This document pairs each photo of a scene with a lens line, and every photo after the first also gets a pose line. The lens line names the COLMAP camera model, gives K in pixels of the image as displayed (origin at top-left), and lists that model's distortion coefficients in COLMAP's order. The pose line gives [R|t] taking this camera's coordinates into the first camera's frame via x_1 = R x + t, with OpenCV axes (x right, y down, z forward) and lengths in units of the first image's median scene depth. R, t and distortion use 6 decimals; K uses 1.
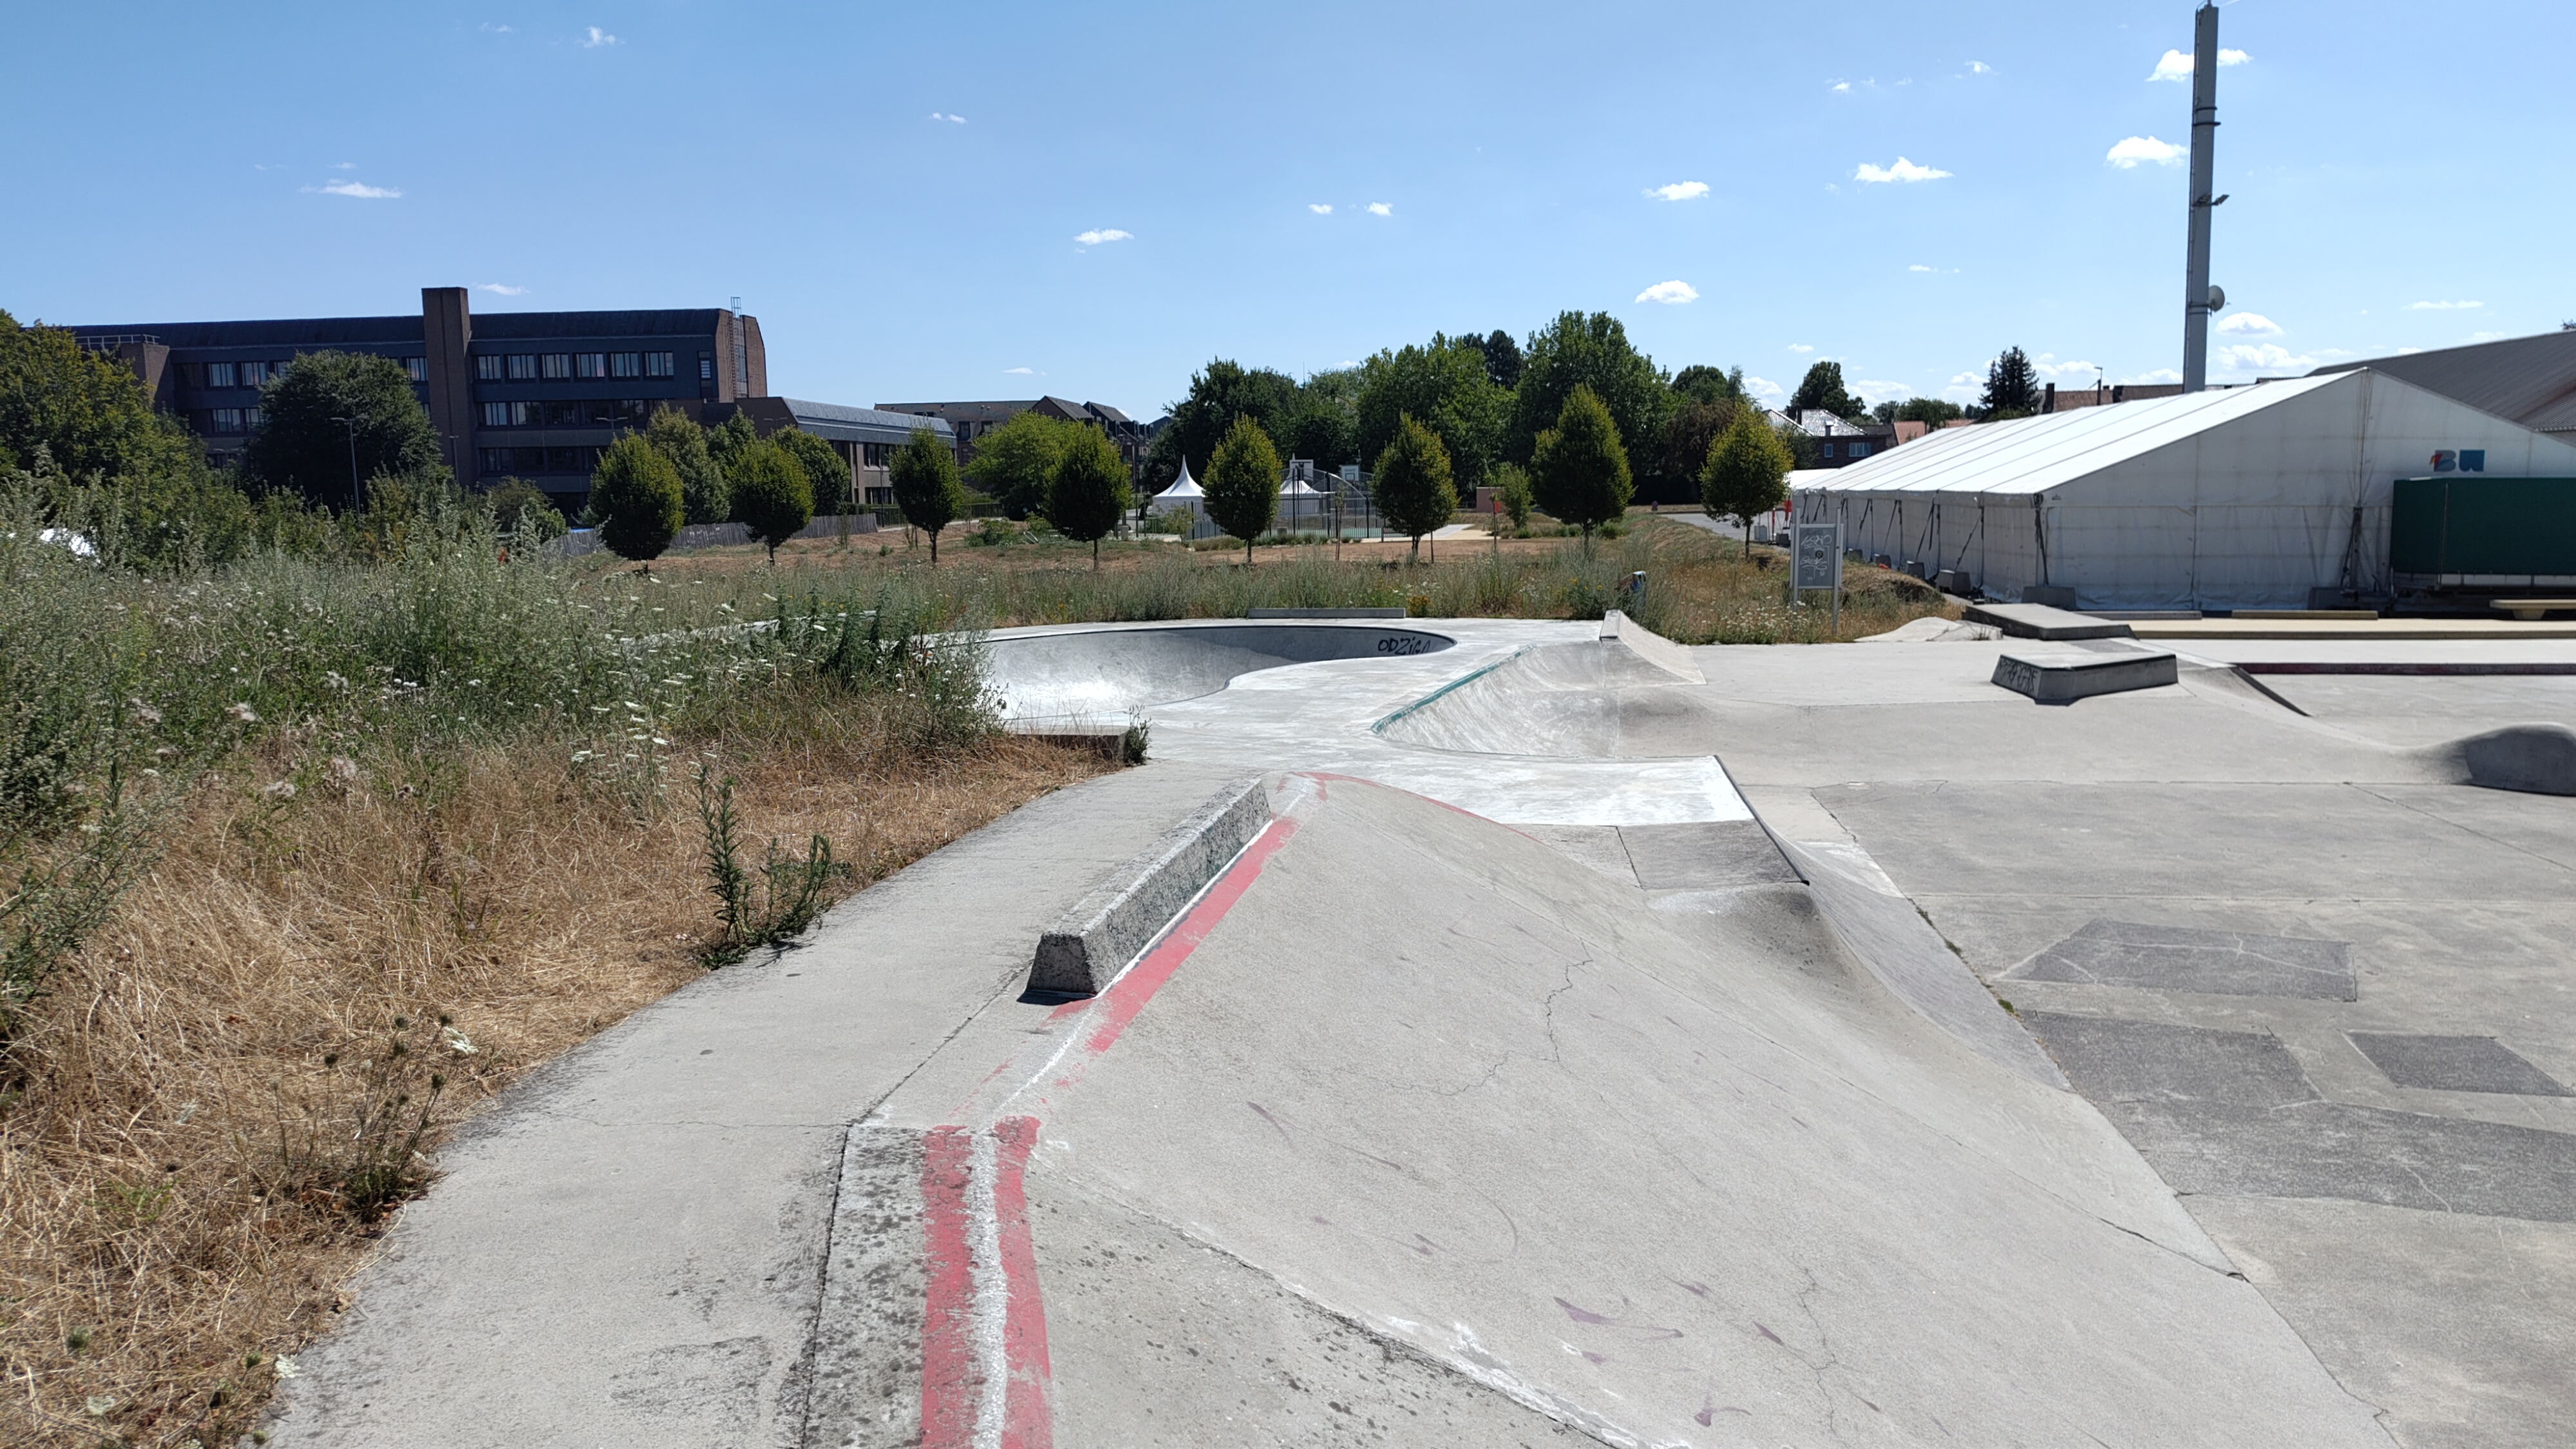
lens RADIAL K [[1768.4, 0, 1288.0], [0, 1768.4, 724.5], [0, 0, 1]] dist [0.033482, -0.081059]
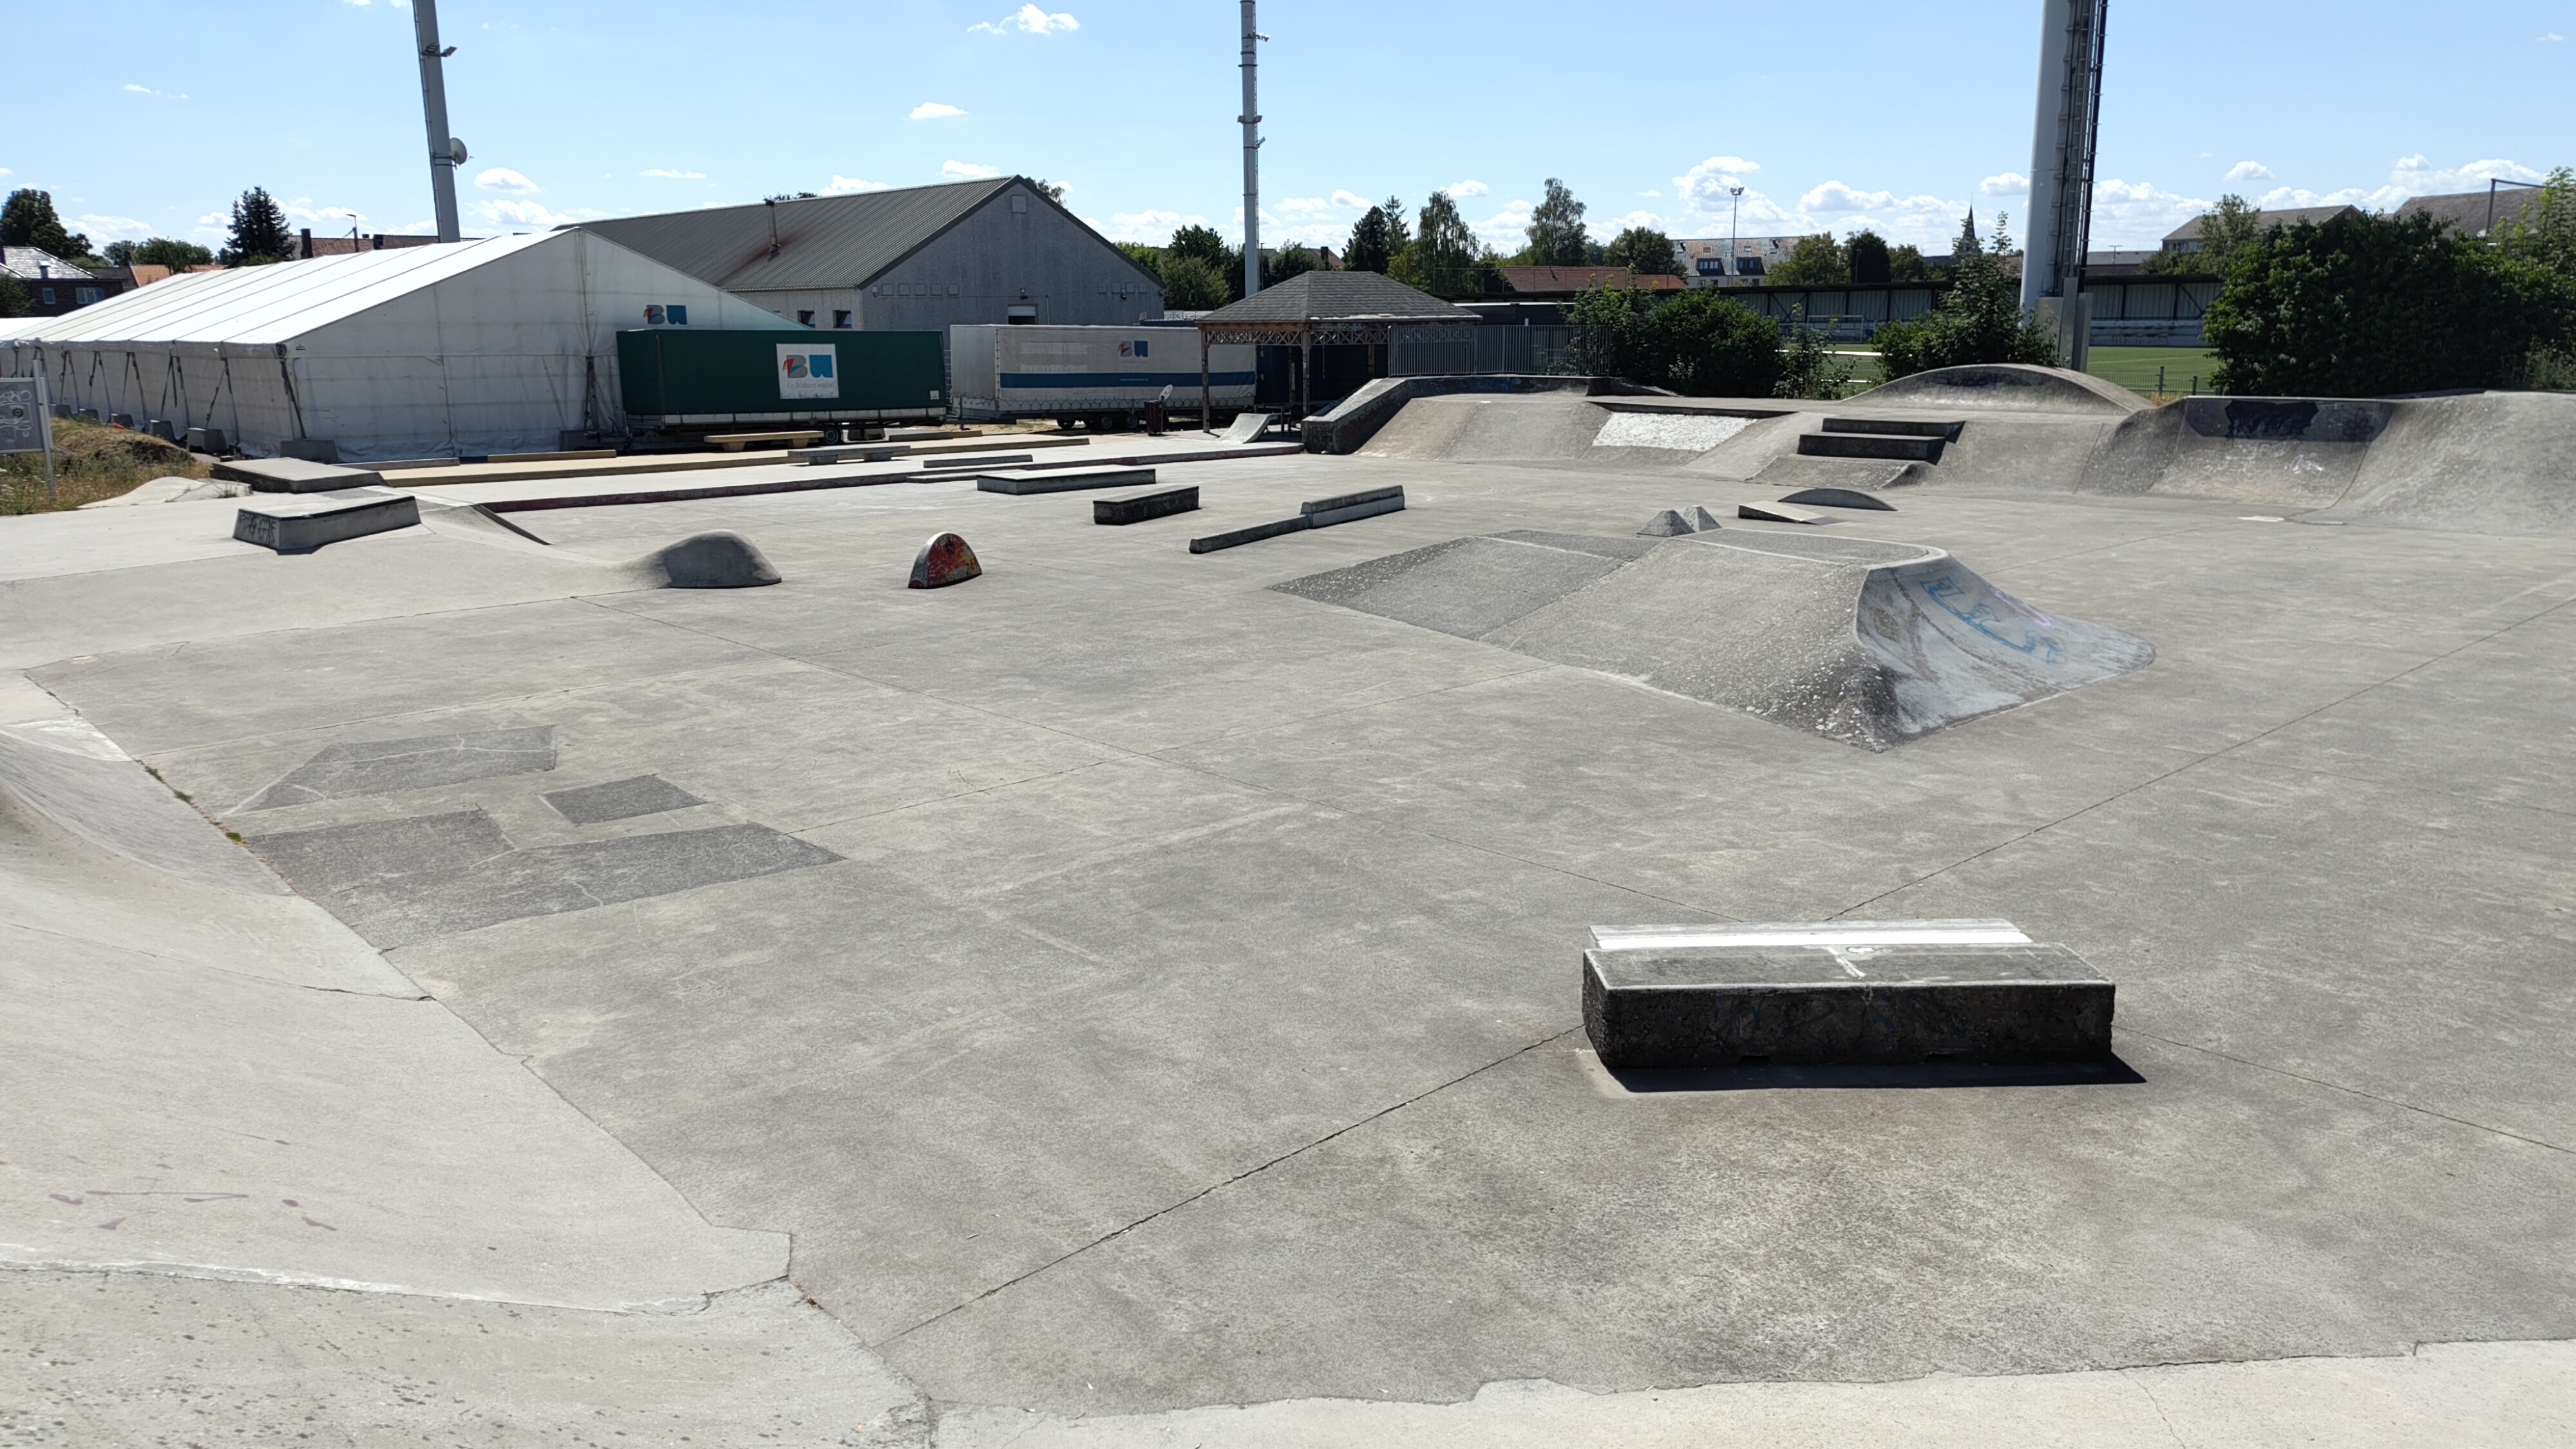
lens RADIAL K [[1768.1, 0, 1278.2], [0, 1768.1, 676.8], [0, 0, 1]] dist [0.064968, -0.075546]
pose [[0.635832, -0.141816, 0.758687, 0.007872], [0.101660, 0.989799, 0.099818, 0.013373], [-0.765103, 0.013661, 0.643763, -0.074128]]
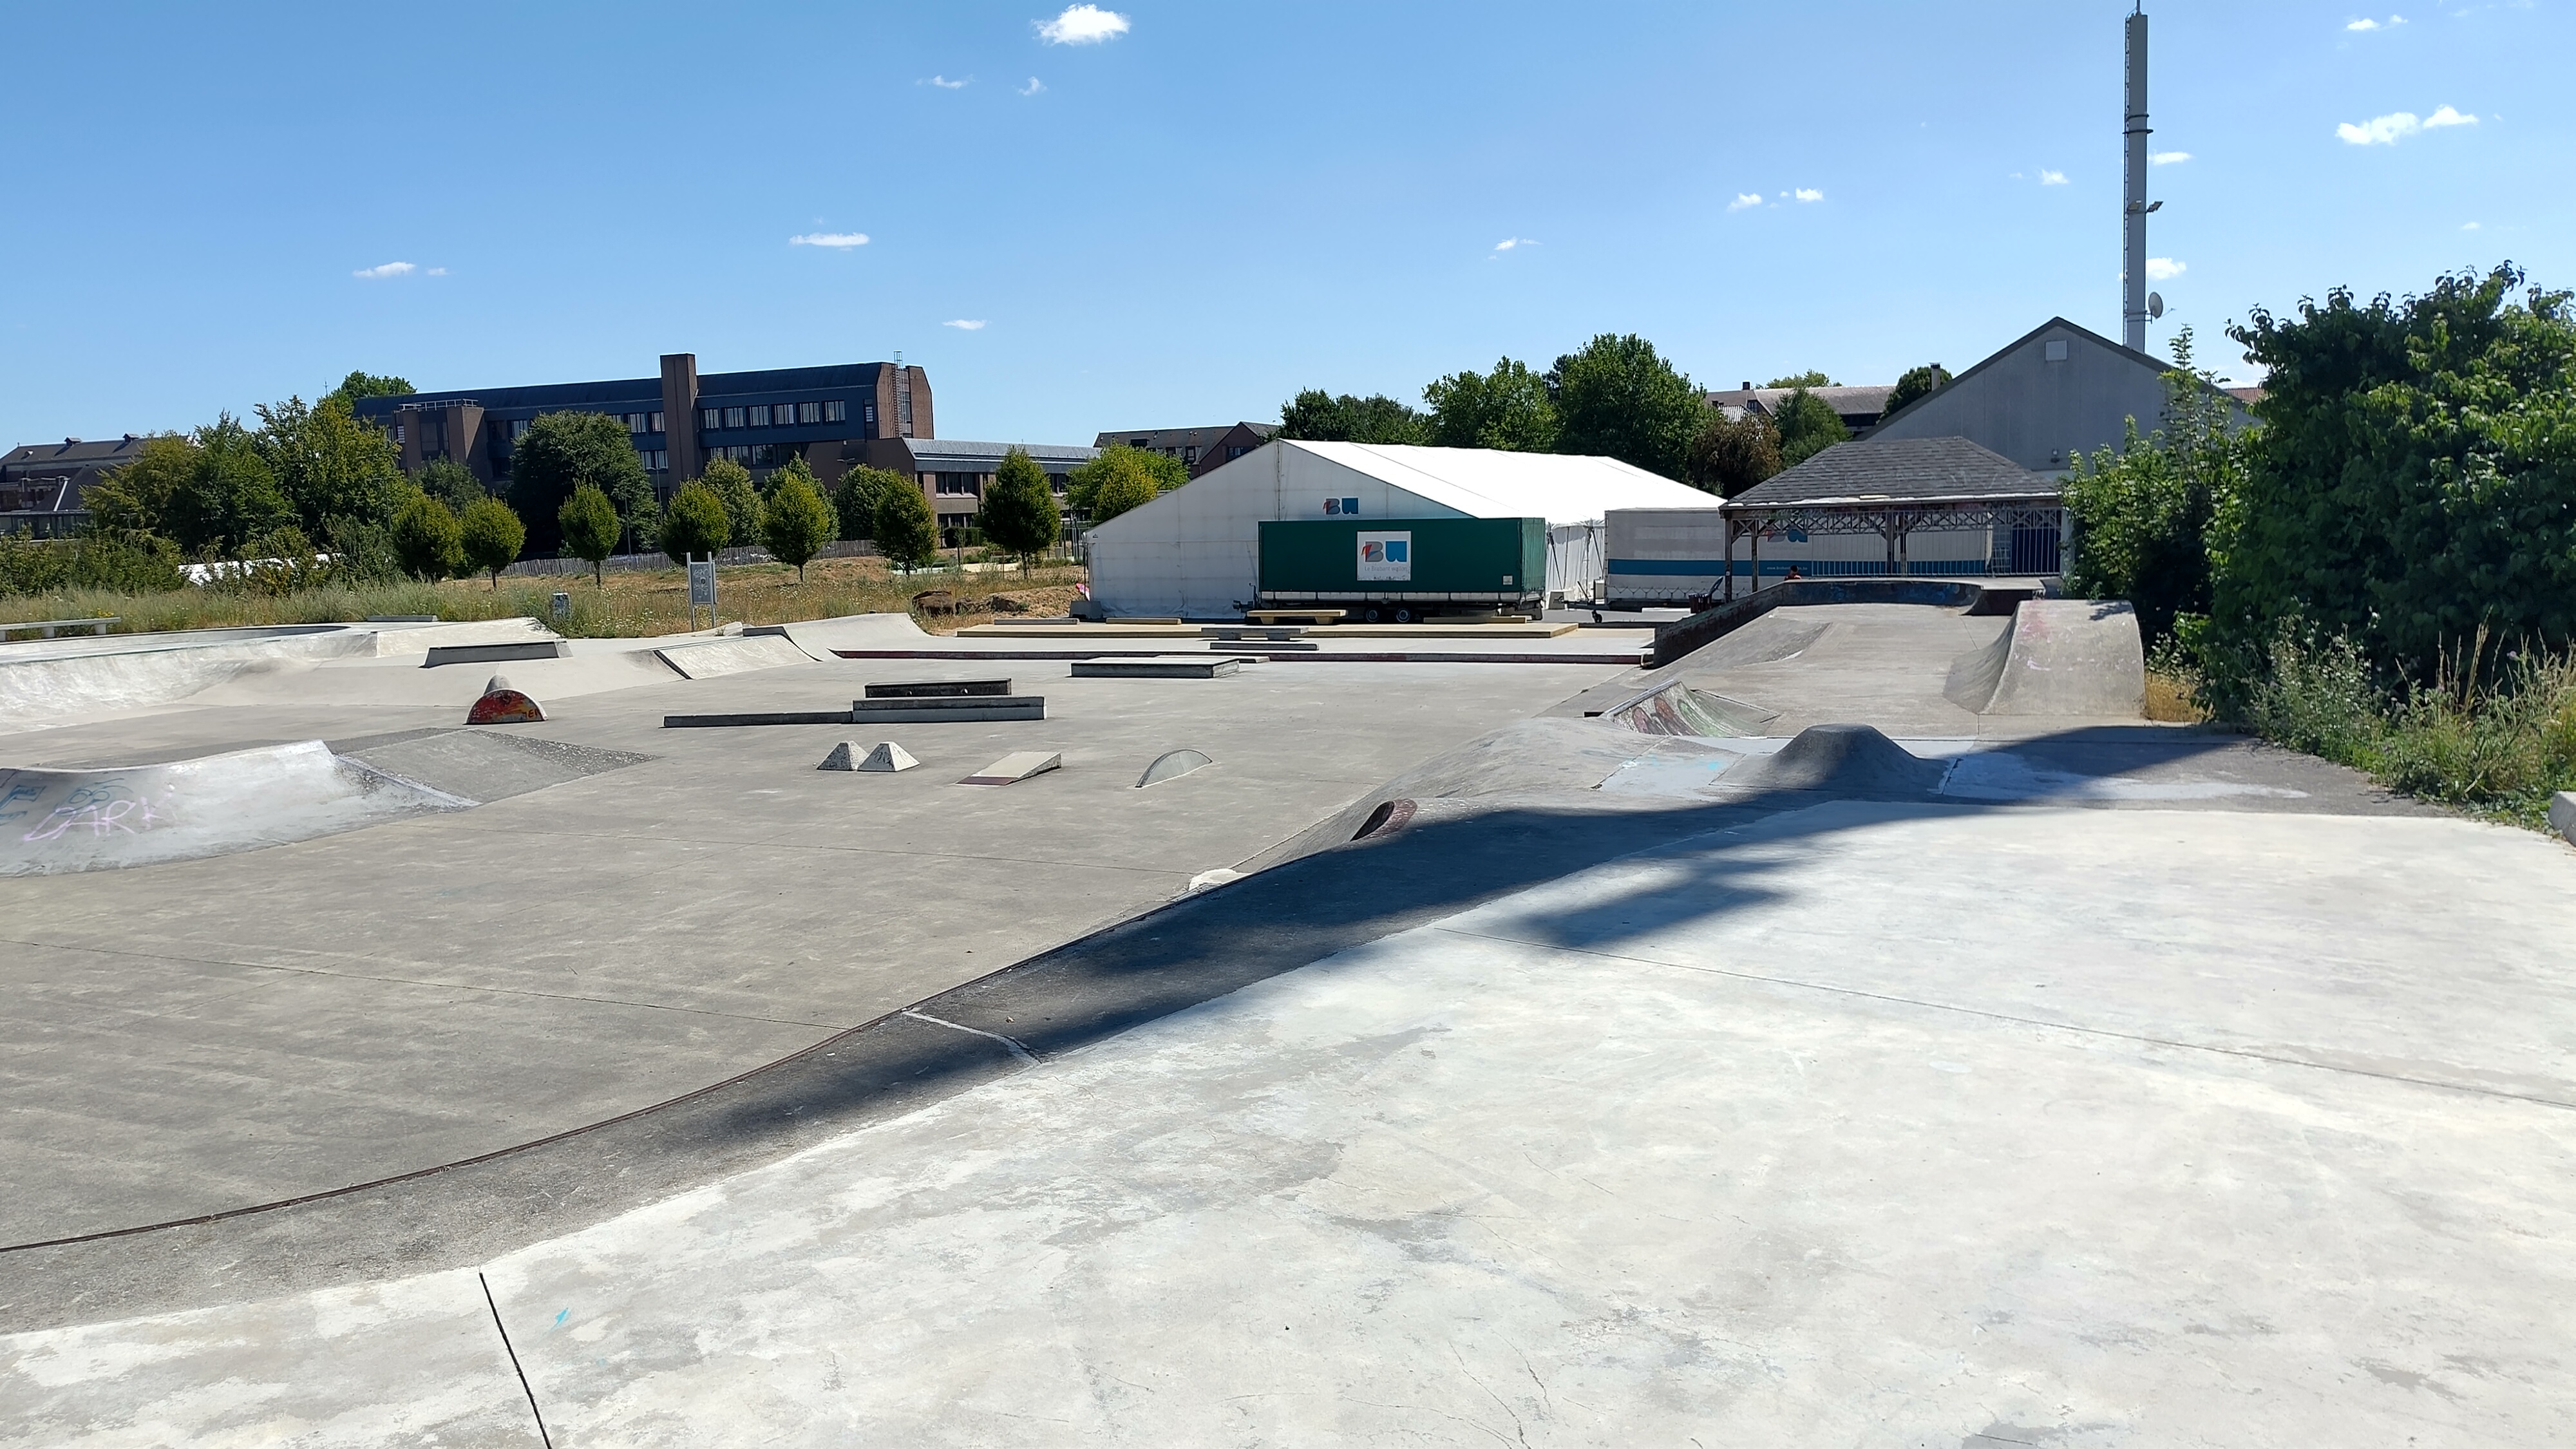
lens RADIAL K [[1820.2, 0, 1288.0], [0, 1820.2, 724.5], [0, 0, 1]] dist [-0.002733, -0.000045]
pose [[0.962749, 0.016121, -0.269917, 1.675512], [-0.017661, 0.999839, -0.003277, 0.036844], [0.269821, 0.007922, 0.962878, -0.575631]]
